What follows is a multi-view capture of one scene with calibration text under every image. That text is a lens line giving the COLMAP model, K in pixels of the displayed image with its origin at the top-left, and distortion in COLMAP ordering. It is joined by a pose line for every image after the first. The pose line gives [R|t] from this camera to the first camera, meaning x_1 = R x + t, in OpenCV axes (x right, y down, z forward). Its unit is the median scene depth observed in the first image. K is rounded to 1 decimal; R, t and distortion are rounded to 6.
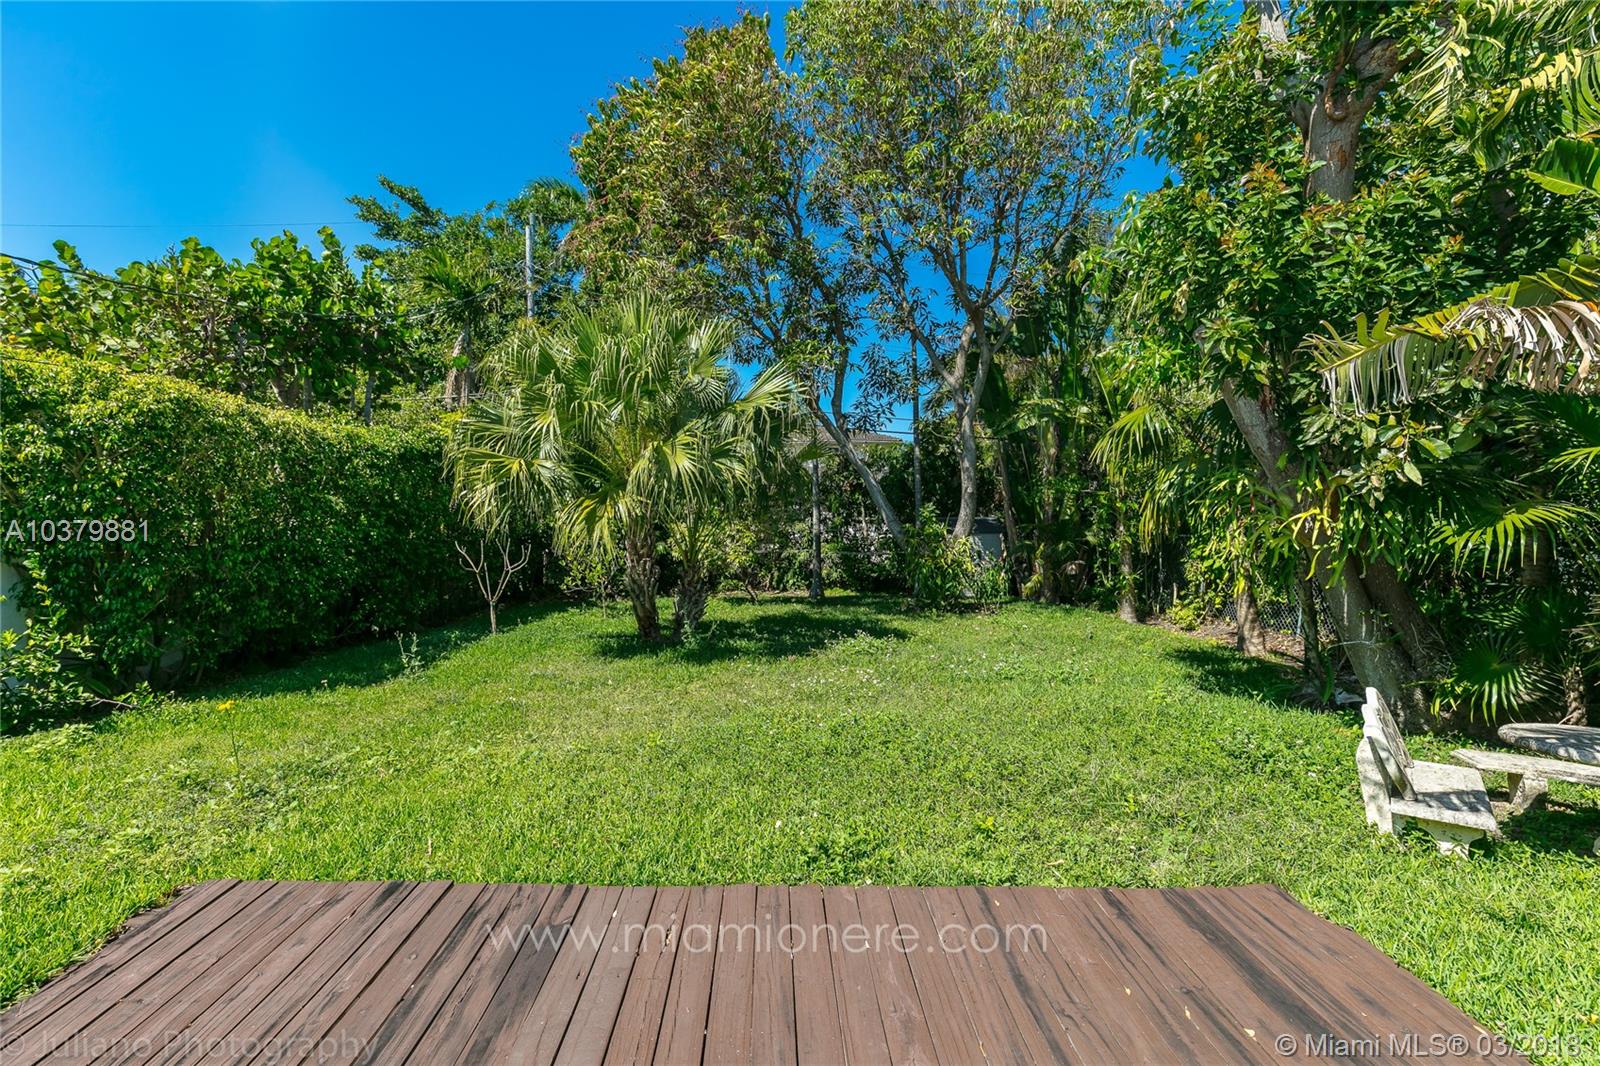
lens RADIAL K [[718.7, 0, 792.7], [0, 718.7, 532.4], [0, 0, 1]] dist [0.008932, -0.002210]
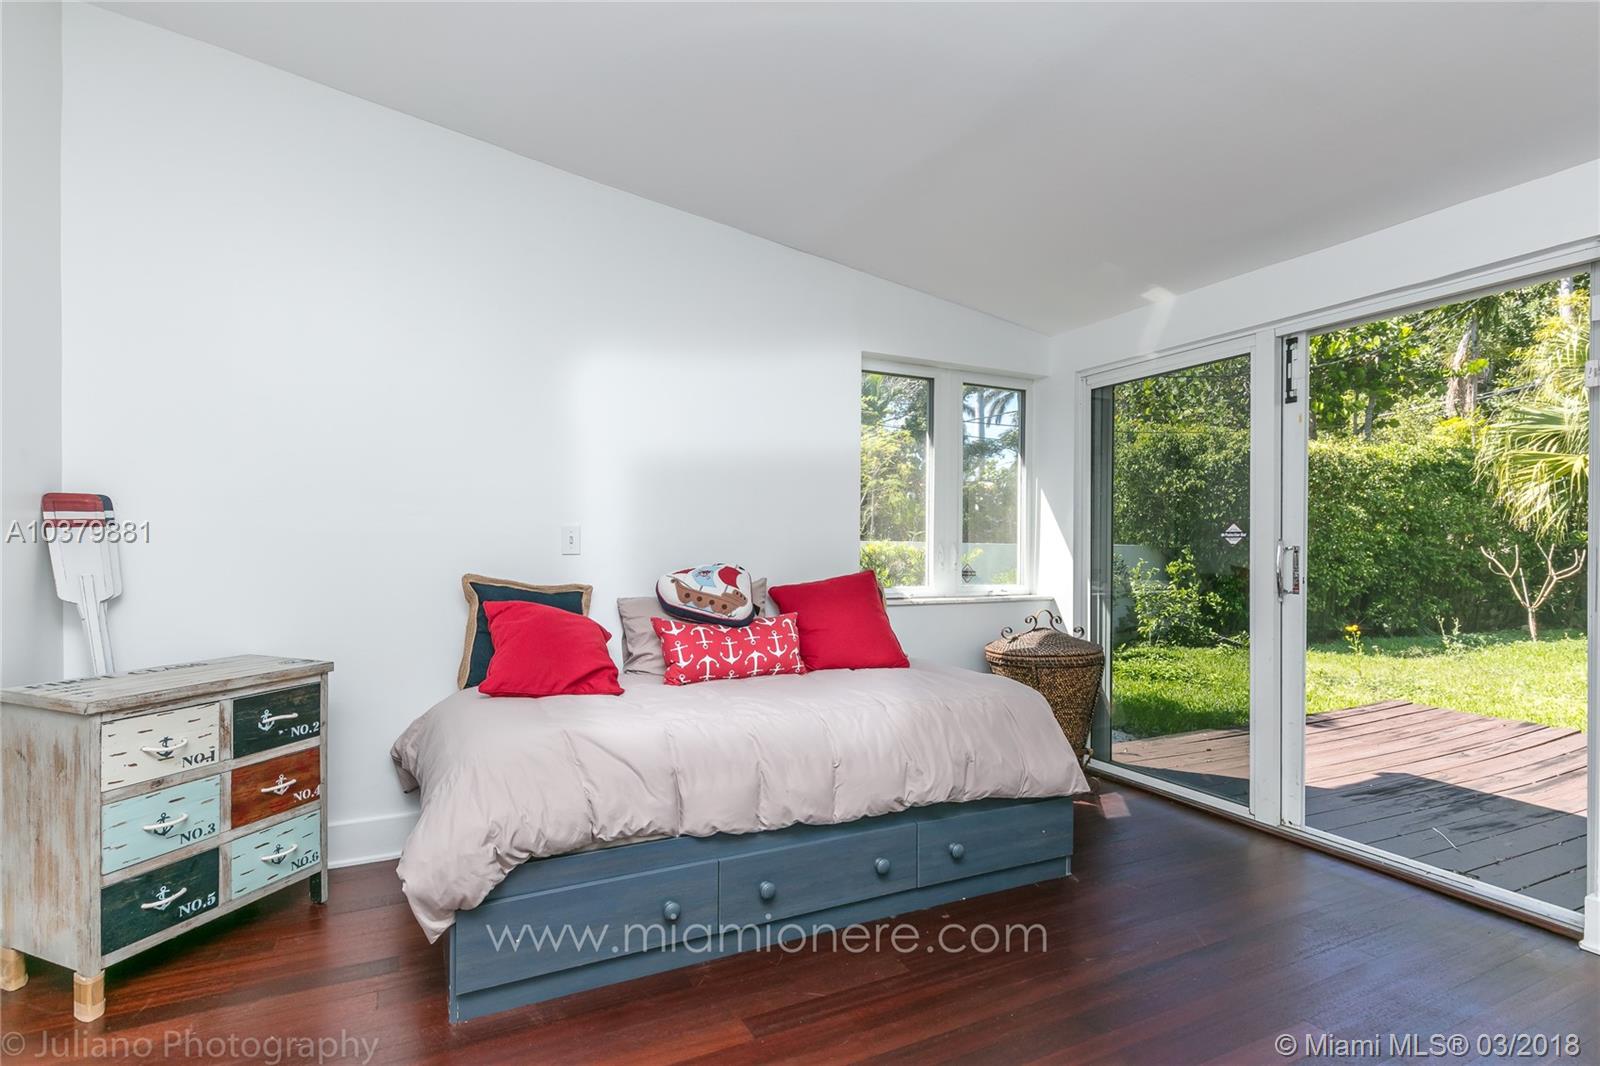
lens RADIAL K [[718.7, 0, 788.7], [0, 718.7, 546.8], [0, 0, 1]] dist [0.008932, -0.002210]
pose [[0.404408, -0.009694, -0.914527, 0.073905], [-0.008669, 0.999858, -0.014432, 0.040070], [0.914538, 0.013764, 0.404266, -0.333420]]
